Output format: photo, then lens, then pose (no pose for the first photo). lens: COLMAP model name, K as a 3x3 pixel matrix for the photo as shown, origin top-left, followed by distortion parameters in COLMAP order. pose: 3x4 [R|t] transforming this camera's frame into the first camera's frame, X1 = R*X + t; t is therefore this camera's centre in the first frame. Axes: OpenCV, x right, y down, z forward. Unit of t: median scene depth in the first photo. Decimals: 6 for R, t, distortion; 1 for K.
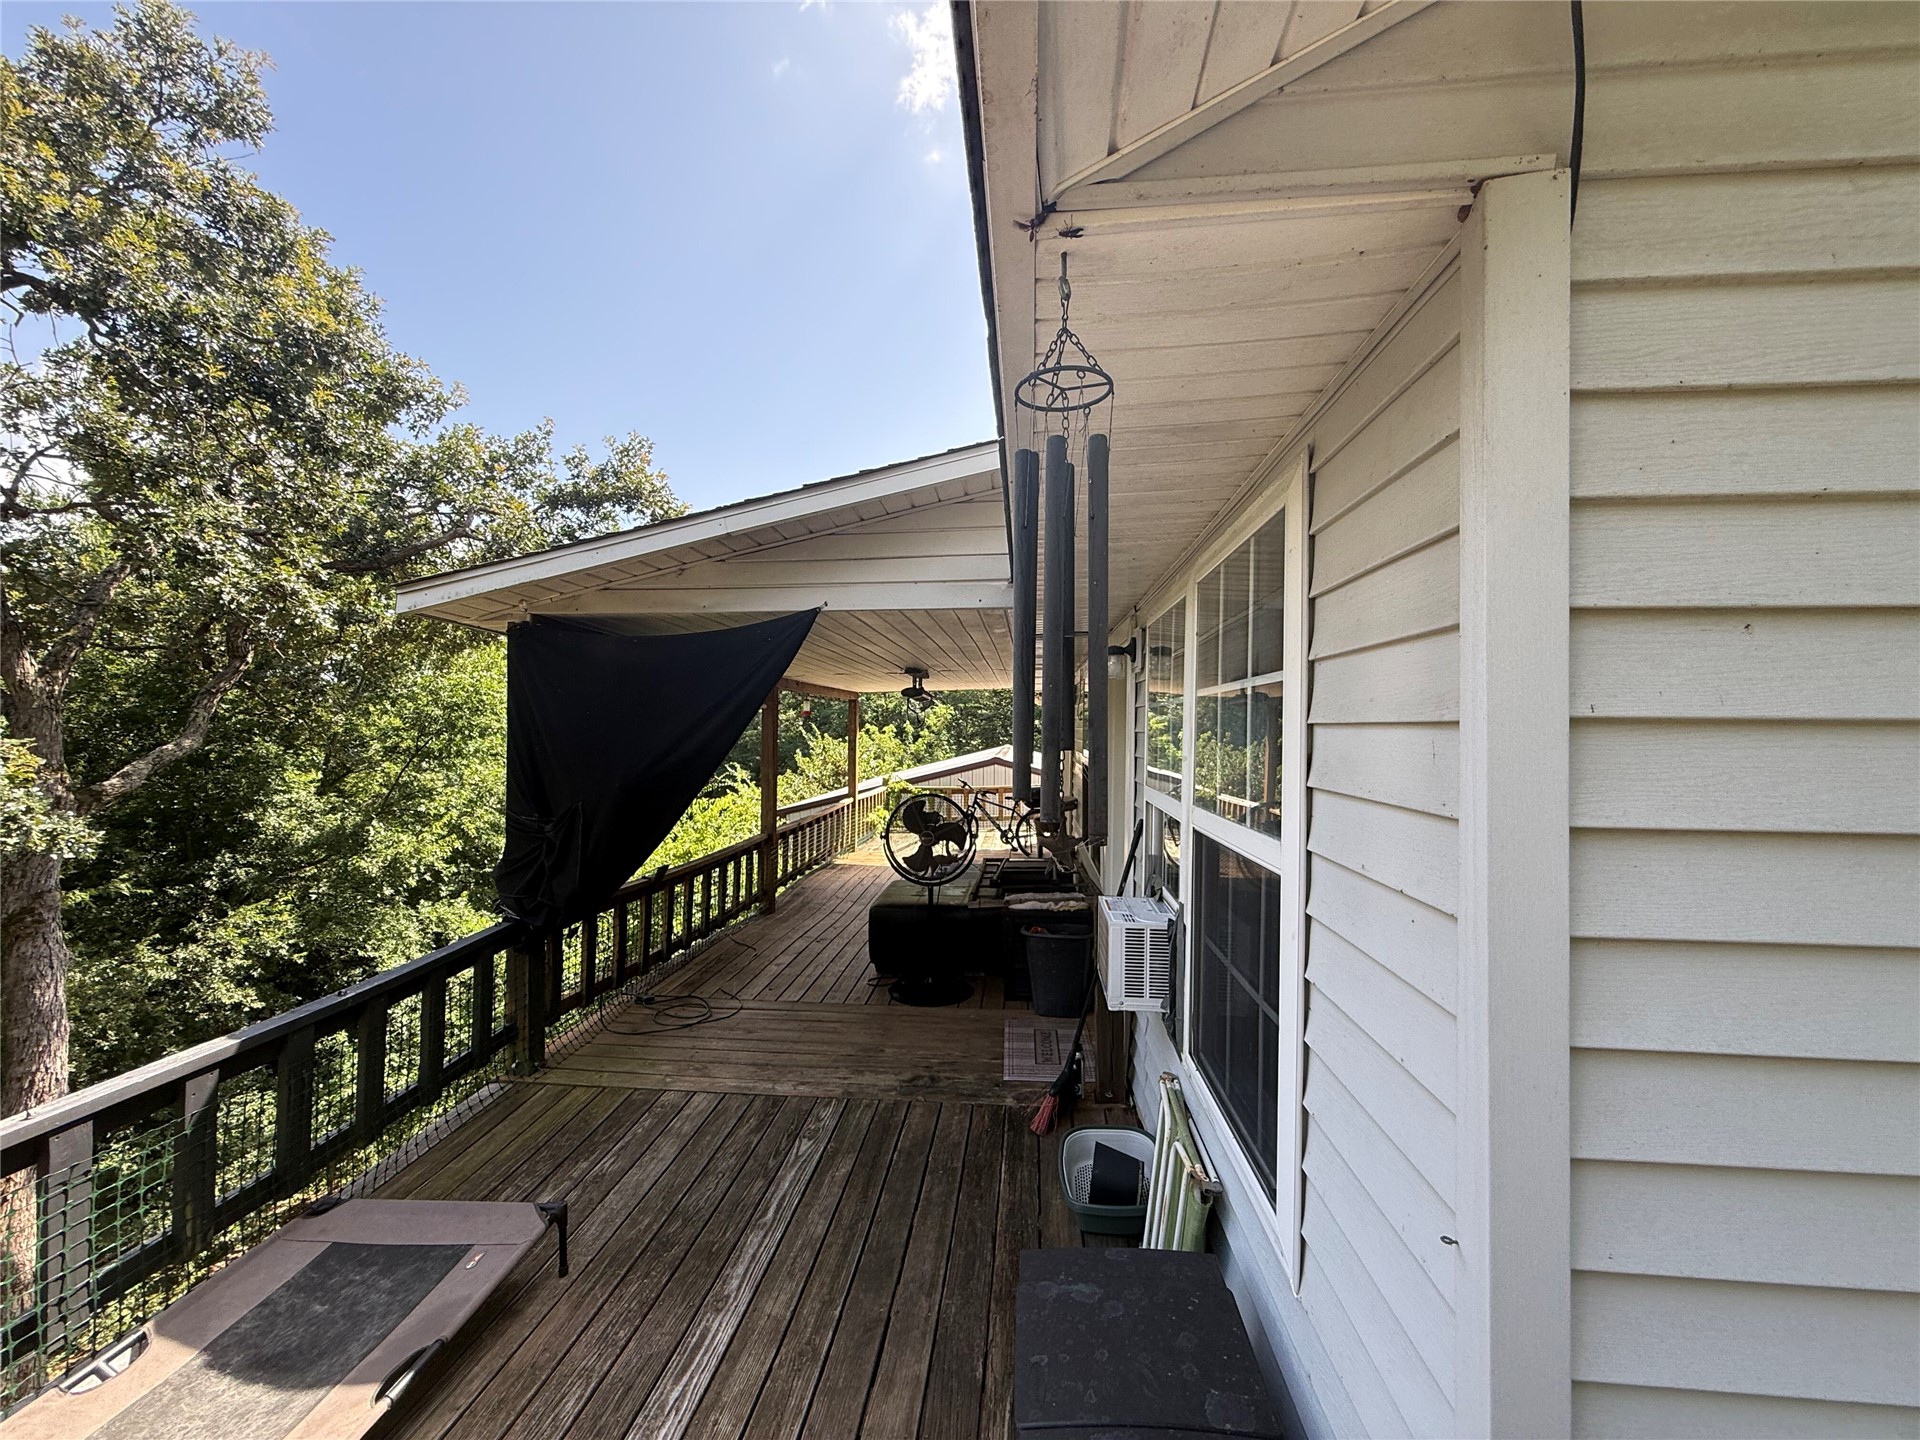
lens RADIAL K [[767.5, 0, 958.0], [0, 767.5, 730.6], [0, 0, 1]] dist [0.001049, 0.000110]
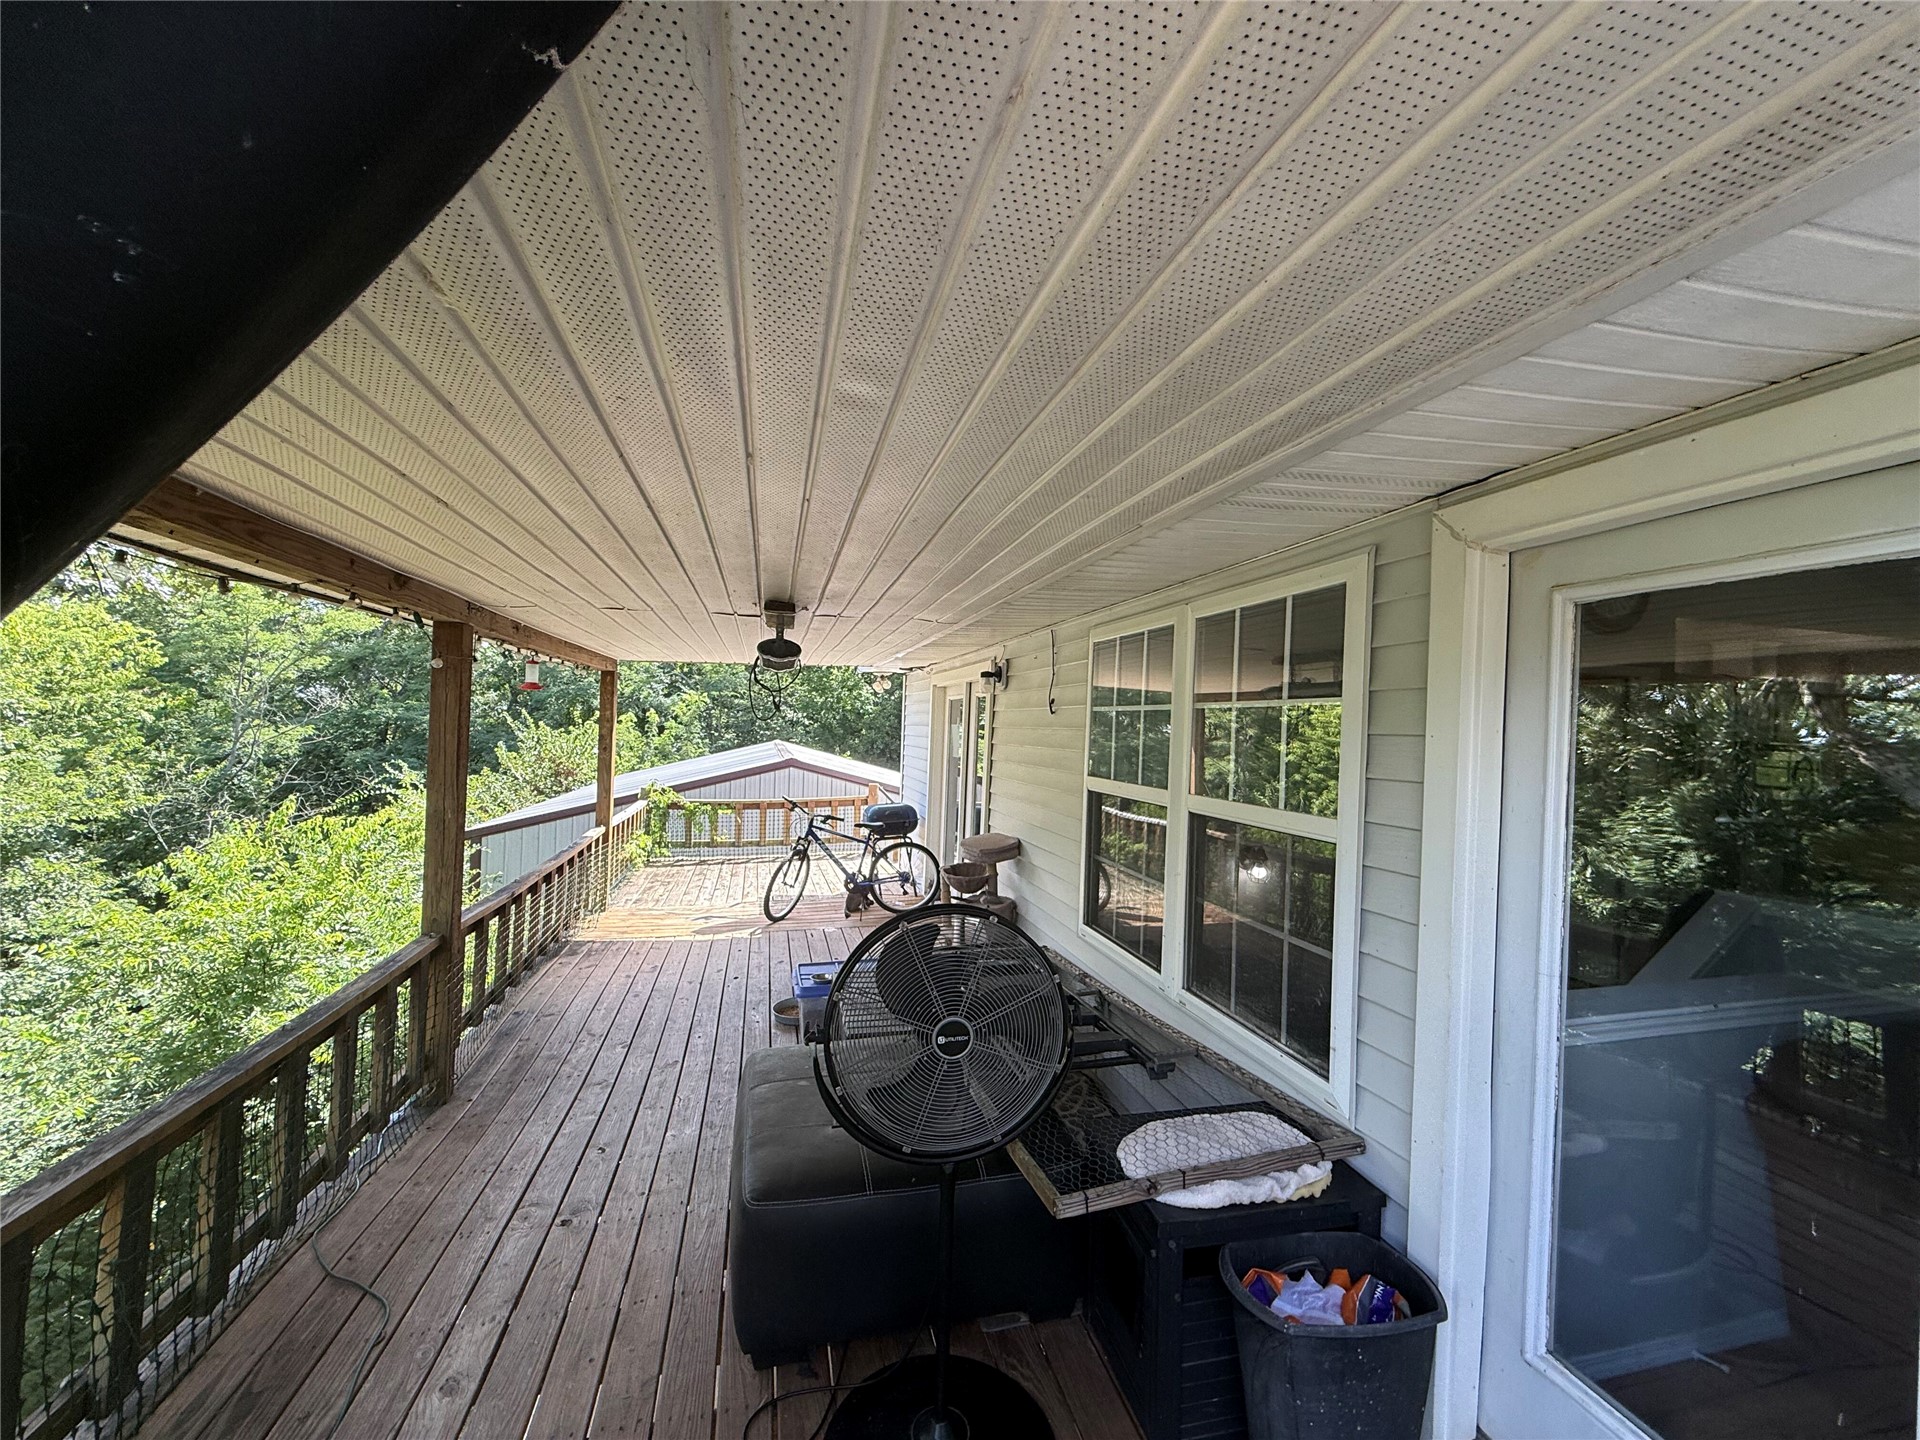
lens RADIAL K [[767.5, 0, 954.3], [0, 767.5, 720.3], [0, 0, 1]] dist [0.001049, 0.000110]
pose [[0.945616, 0.025047, 0.324320, -0.051505], [-0.023232, 0.999685, -0.009468, 0.000002], [-0.324455, 0.001419, 0.945900, 0.221228]]
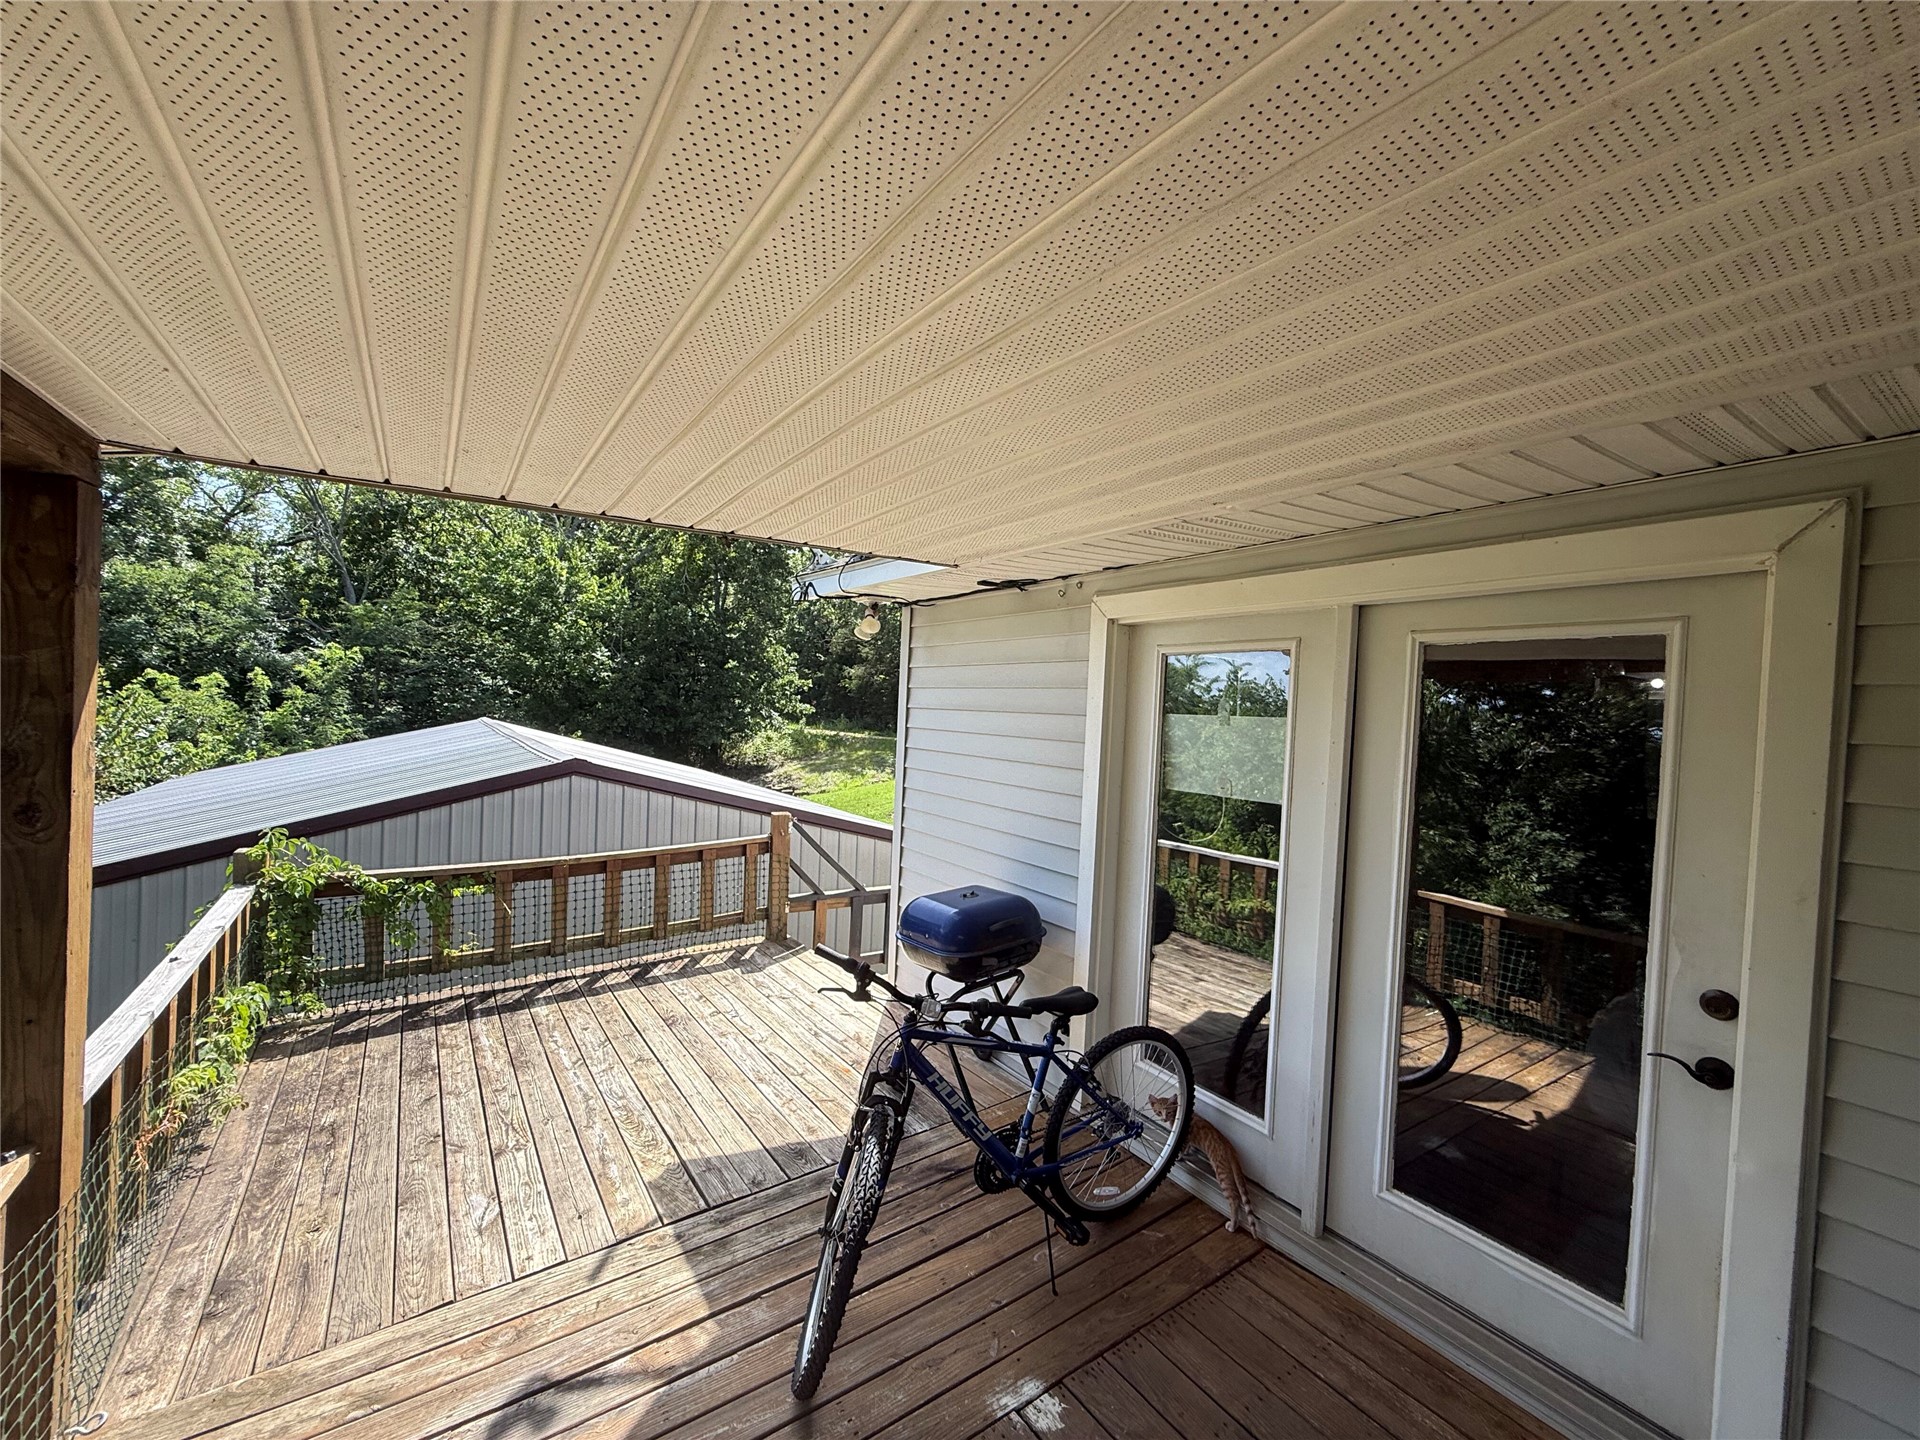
lens RADIAL K [[767.5, 0, 957.3], [0, 767.5, 724.8], [0, 0, 1]] dist [0.001049, 0.000110]
pose [[0.767807, 0.014528, 0.640517, -0.069016], [-0.035333, 0.999182, 0.019691, -0.001070], [-0.639707, -0.037751, 0.767692, 0.560326]]
